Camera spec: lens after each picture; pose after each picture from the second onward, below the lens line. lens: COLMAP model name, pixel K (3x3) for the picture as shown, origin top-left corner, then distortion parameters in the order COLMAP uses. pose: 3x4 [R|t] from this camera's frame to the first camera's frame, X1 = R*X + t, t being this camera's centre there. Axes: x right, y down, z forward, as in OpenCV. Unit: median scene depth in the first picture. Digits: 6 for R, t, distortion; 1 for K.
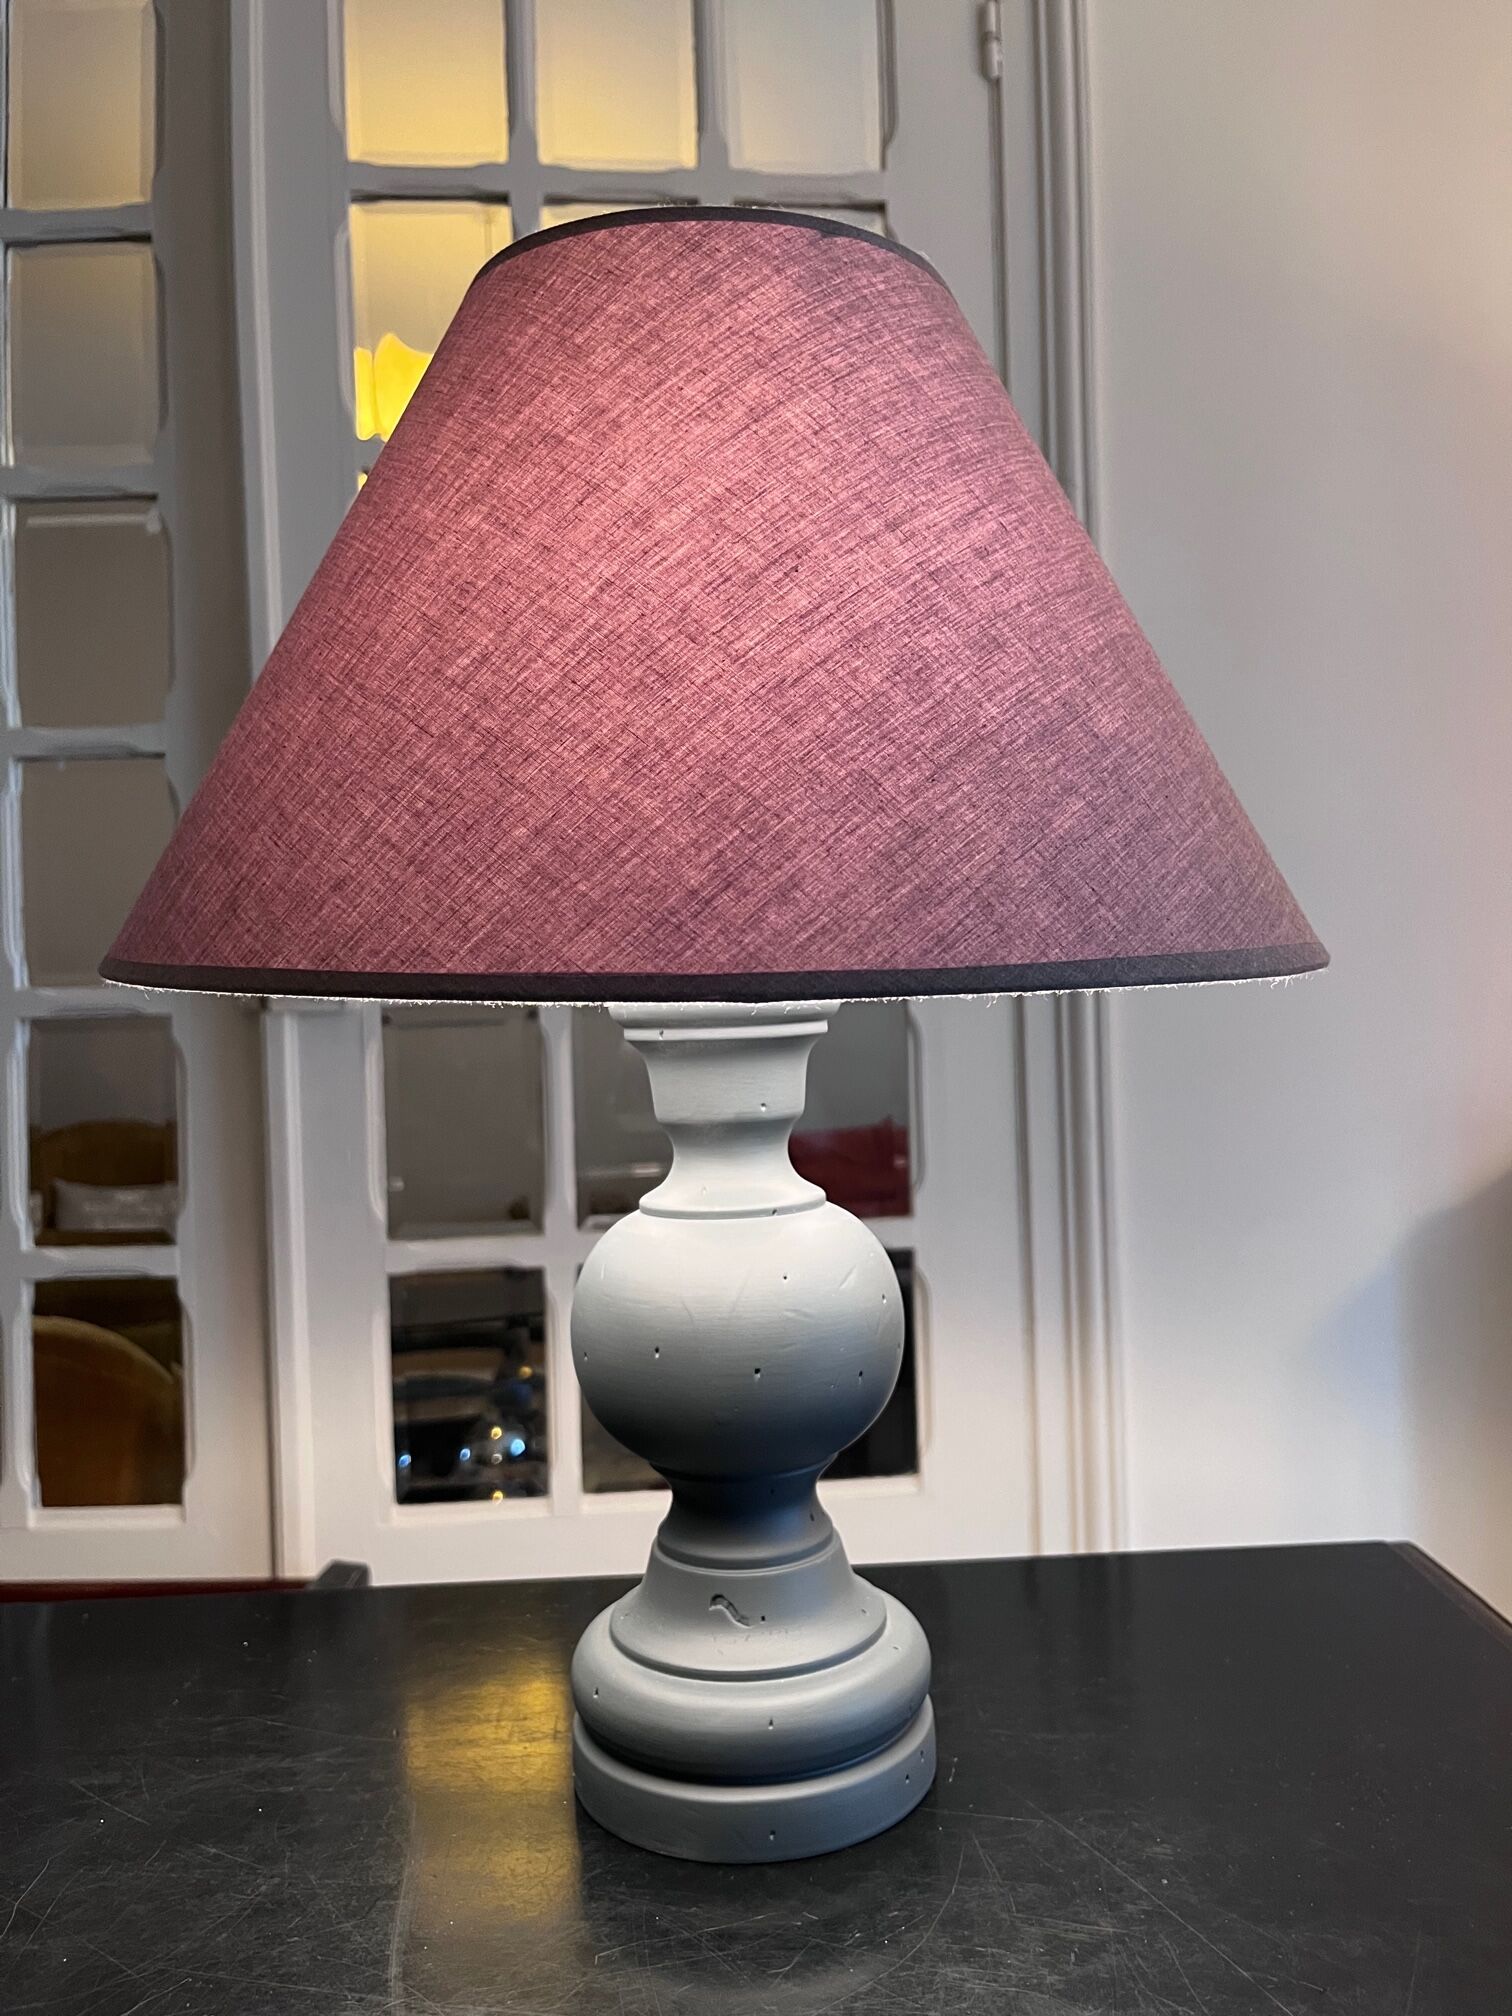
lens RADIAL K [[1527.5, 0, 756.0], [0, 1527.5, 1008.0], [0, 0, 1]] dist [0.003919, -0.003411]
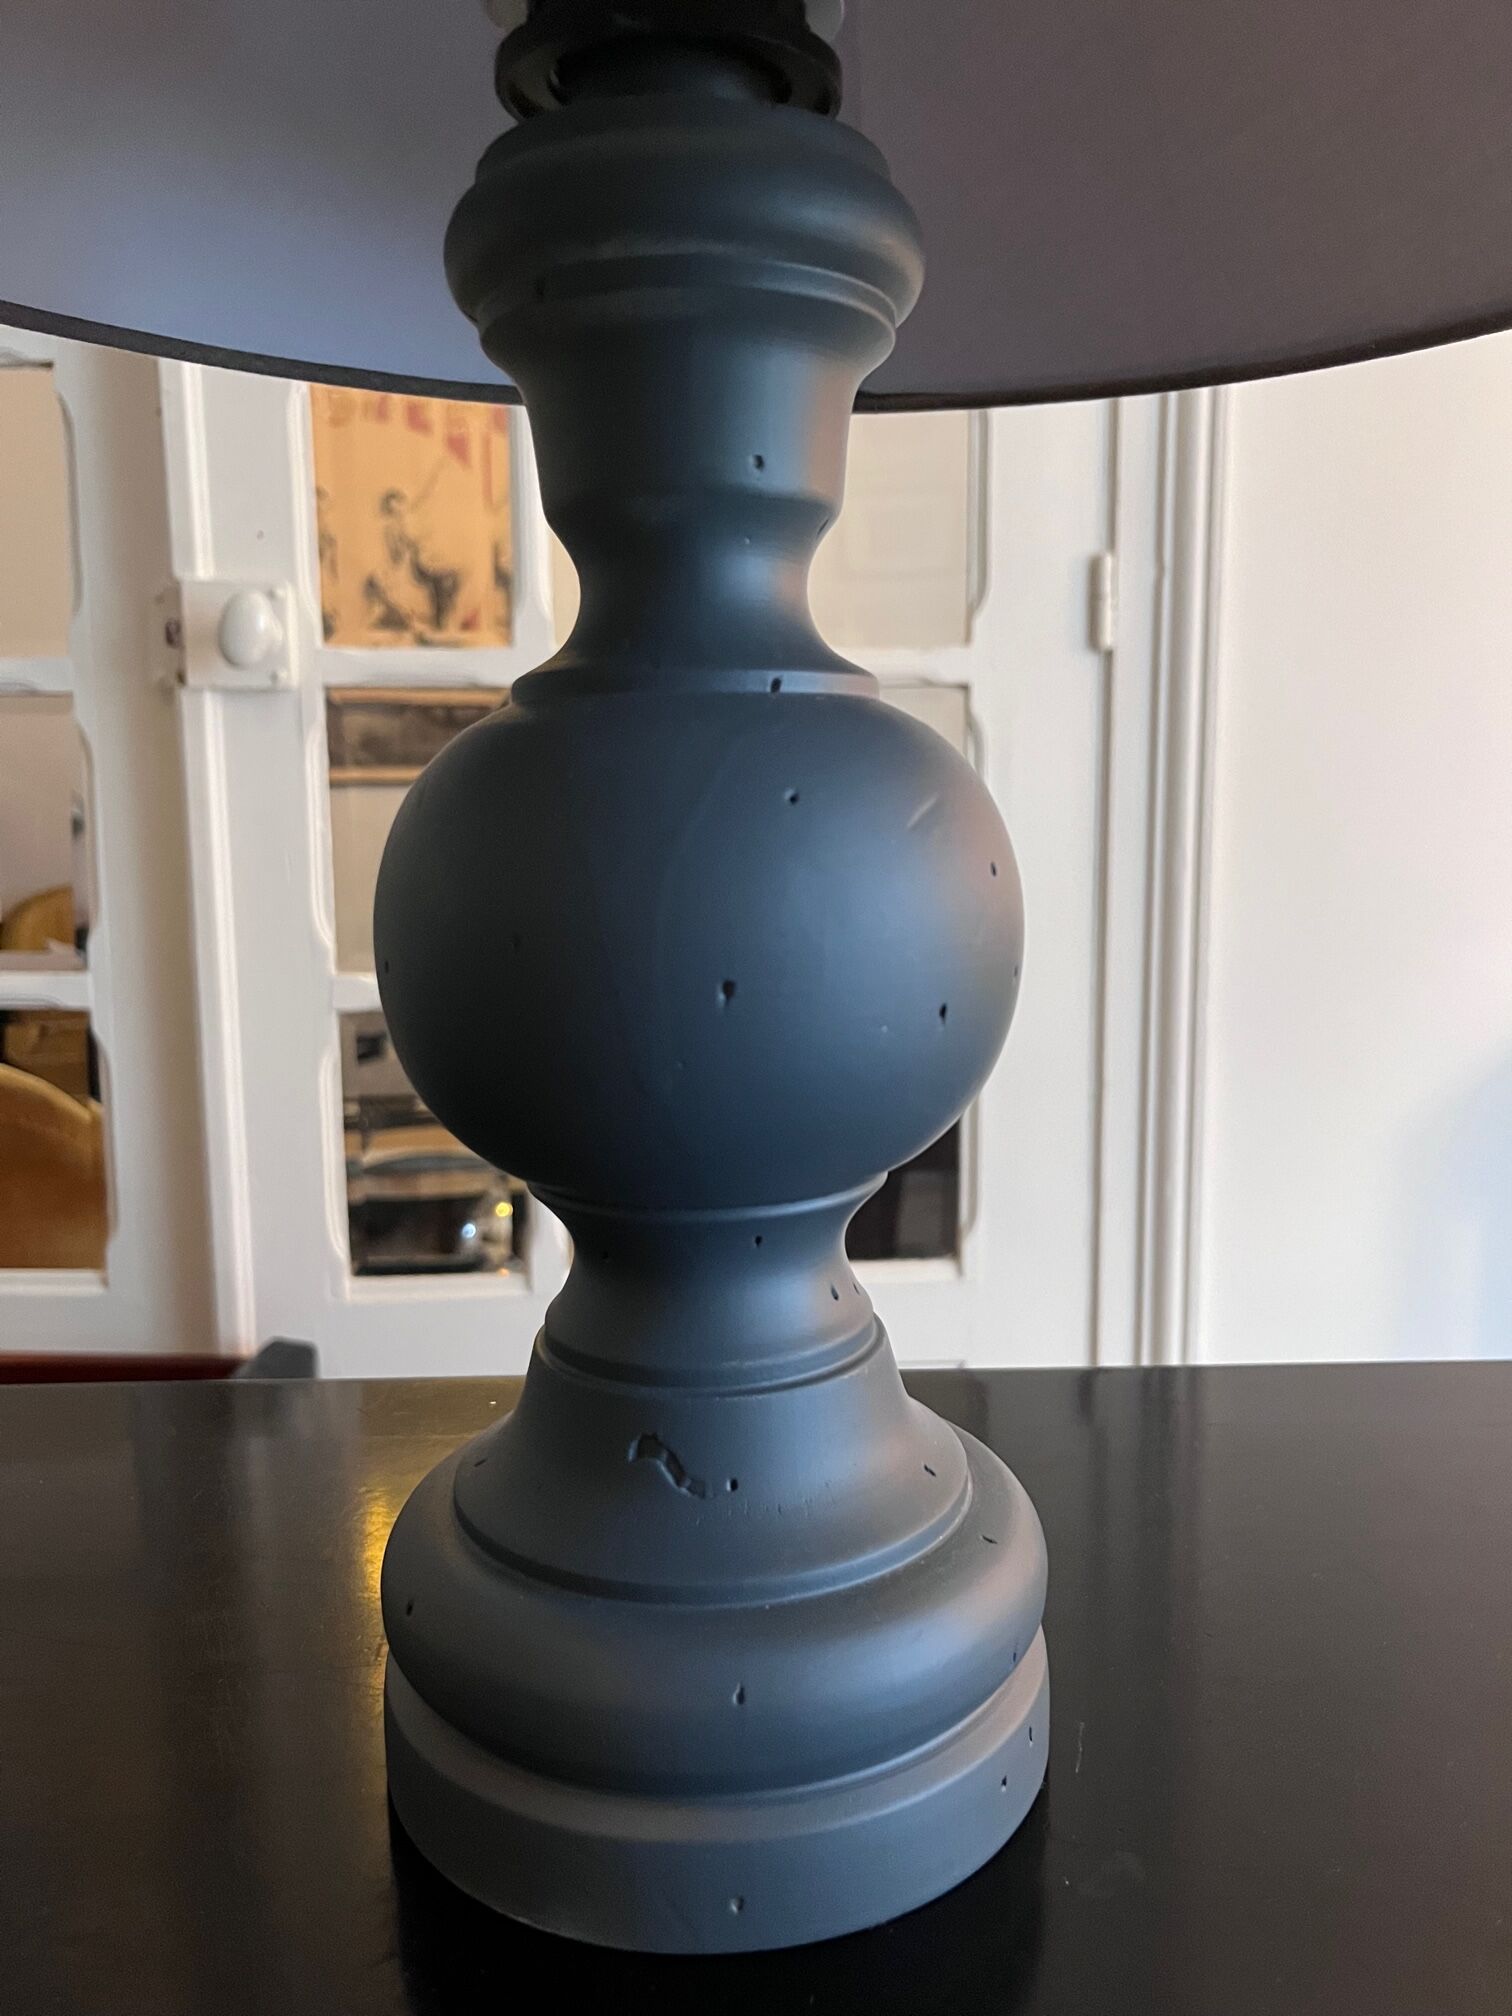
lens RADIAL K [[1527.5, 0, 756.0], [0, 1527.5, 1008.0], [0, 0, 1]] dist [0.003919, -0.003411]
pose [[0.999478, 0.025508, -0.019840, 0.006735], [-0.022749, 0.991427, 0.128664, 0.066836], [0.022952, -0.128146, 0.991490, 0.194404]]
